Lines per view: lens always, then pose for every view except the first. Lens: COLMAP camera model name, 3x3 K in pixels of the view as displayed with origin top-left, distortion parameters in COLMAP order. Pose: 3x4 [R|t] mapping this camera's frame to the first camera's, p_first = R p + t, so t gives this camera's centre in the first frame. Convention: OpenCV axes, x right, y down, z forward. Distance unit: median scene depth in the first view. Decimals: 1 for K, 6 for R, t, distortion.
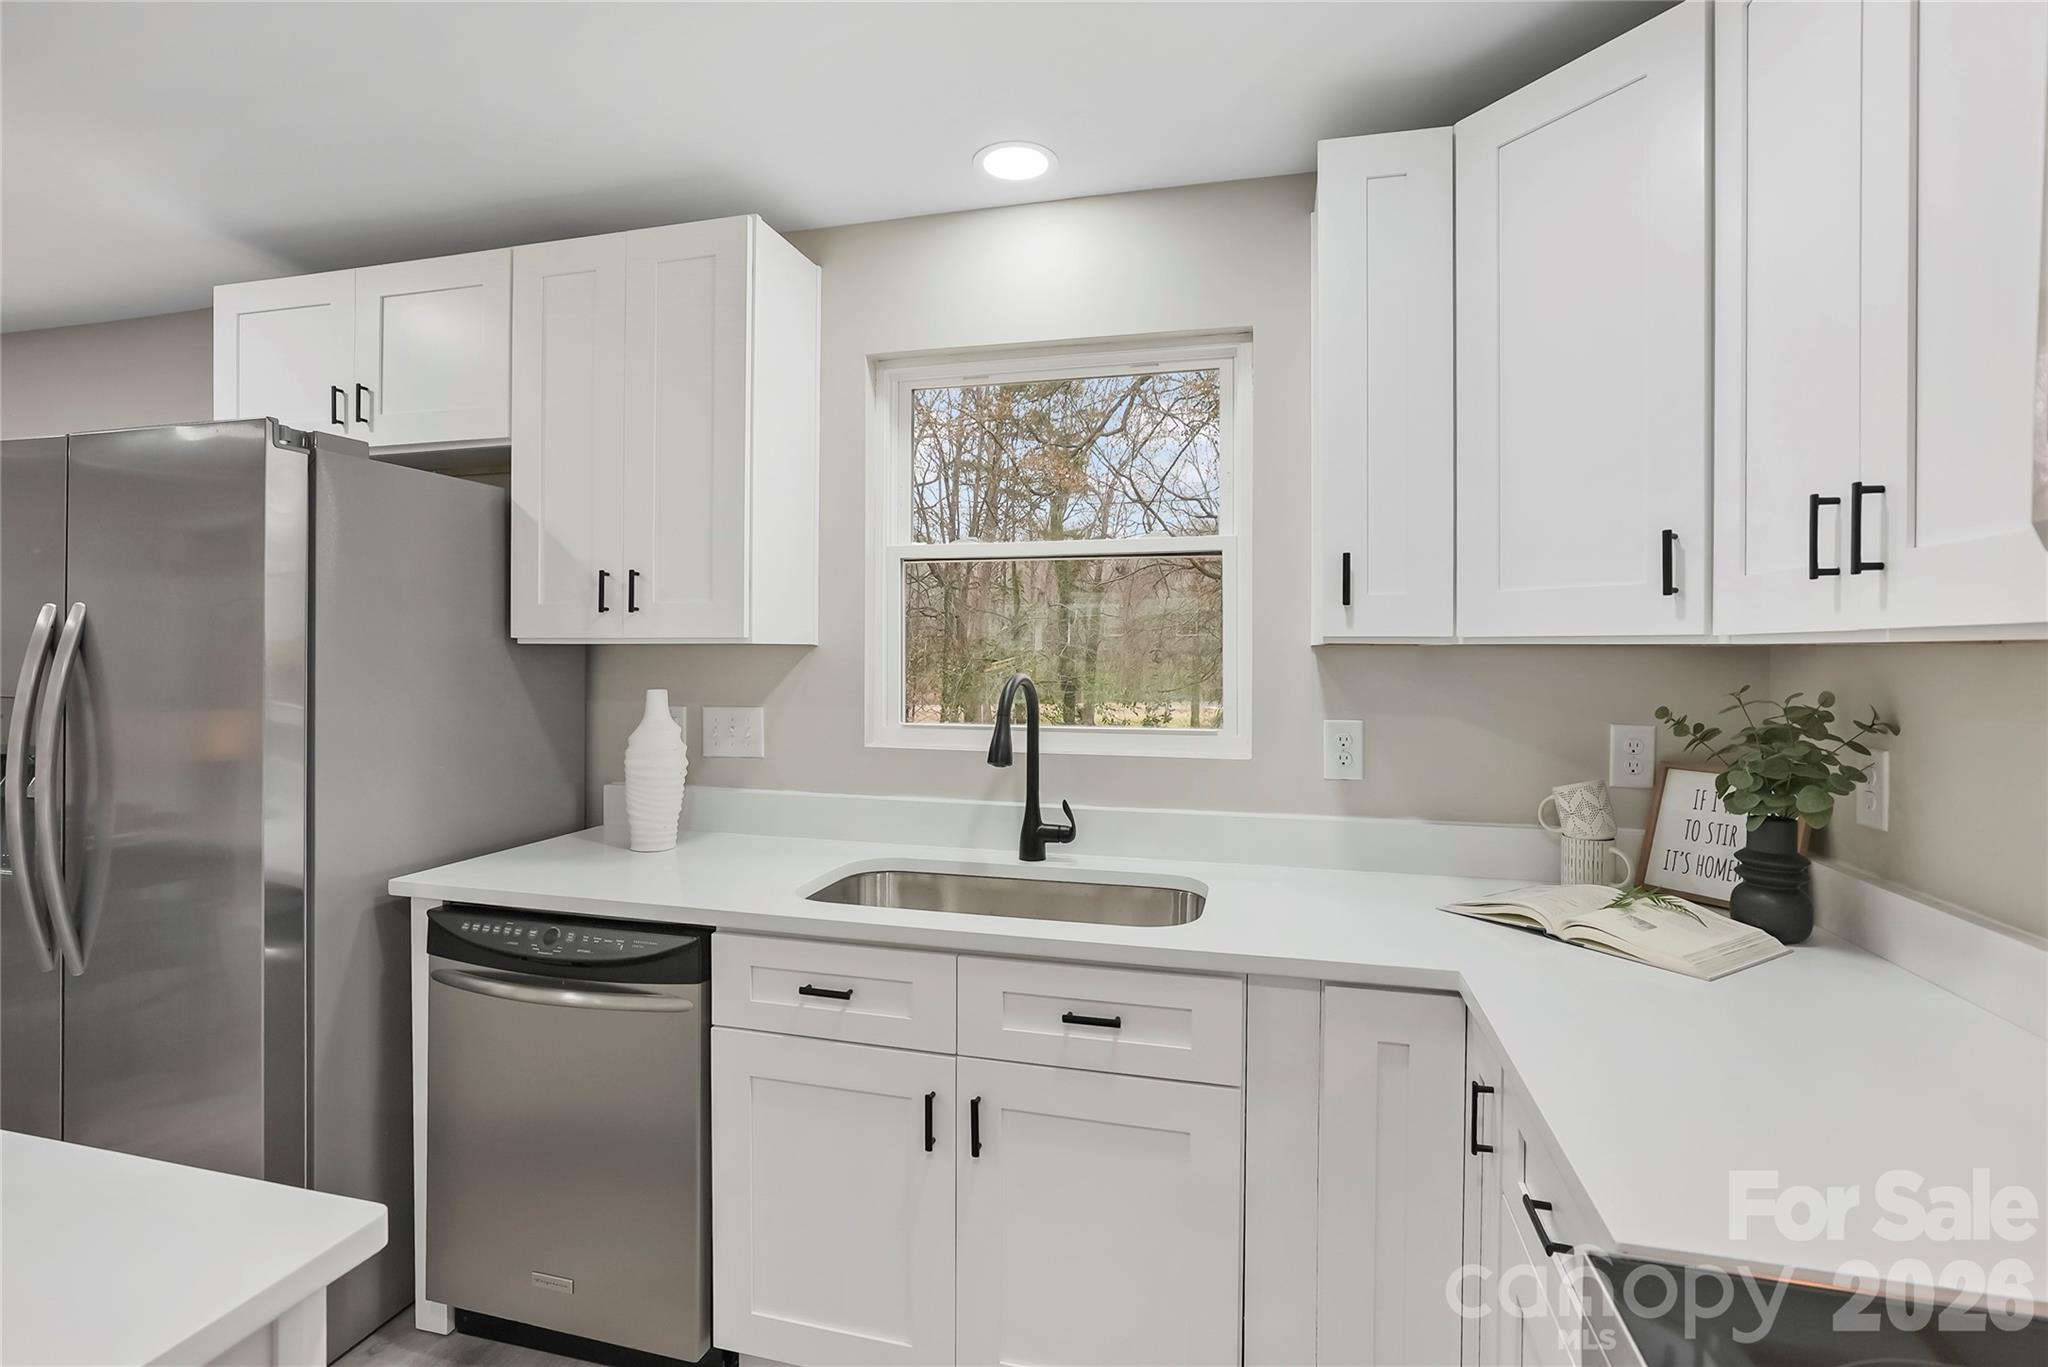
lens RADIAL K [[955.6, 0, 1022.0], [0, 955.6, 658.4], [0, 0, 1]] dist [-0.000454, -0.000252]
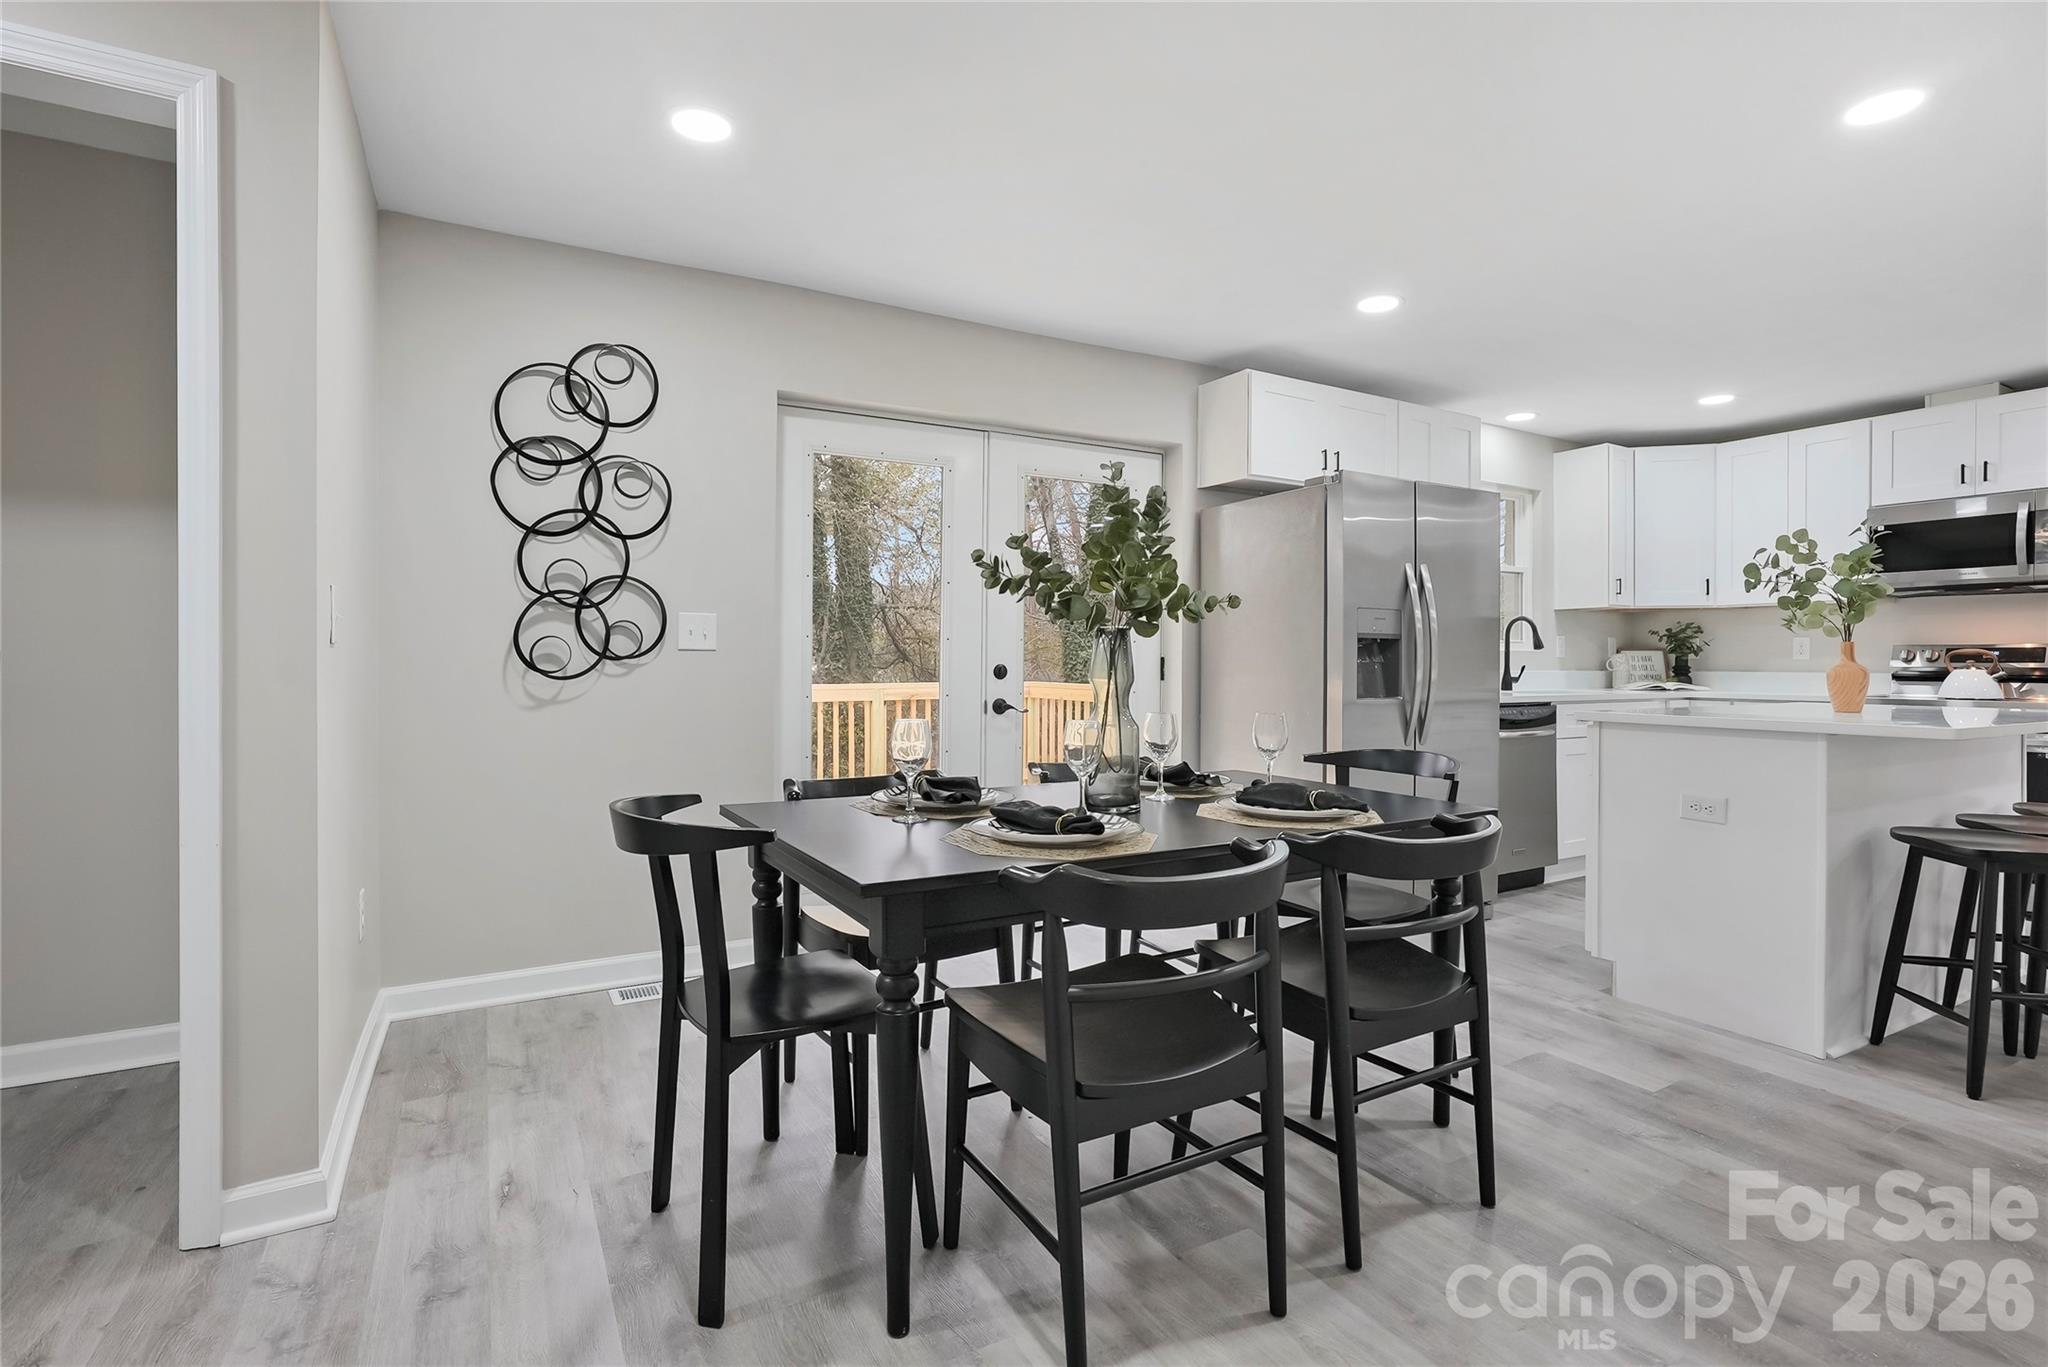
lens RADIAL K [[955.6, 0, 1022.0], [0, 955.6, 658.4], [0, 0, 1]] dist [-0.000454, -0.000252]
pose [[0.711938, -0.002779, 0.702237, -3.228874], [0.000424, 0.999994, 0.003527, 0.144149], [-0.702243, -0.002214, 0.711934, 0.137351]]
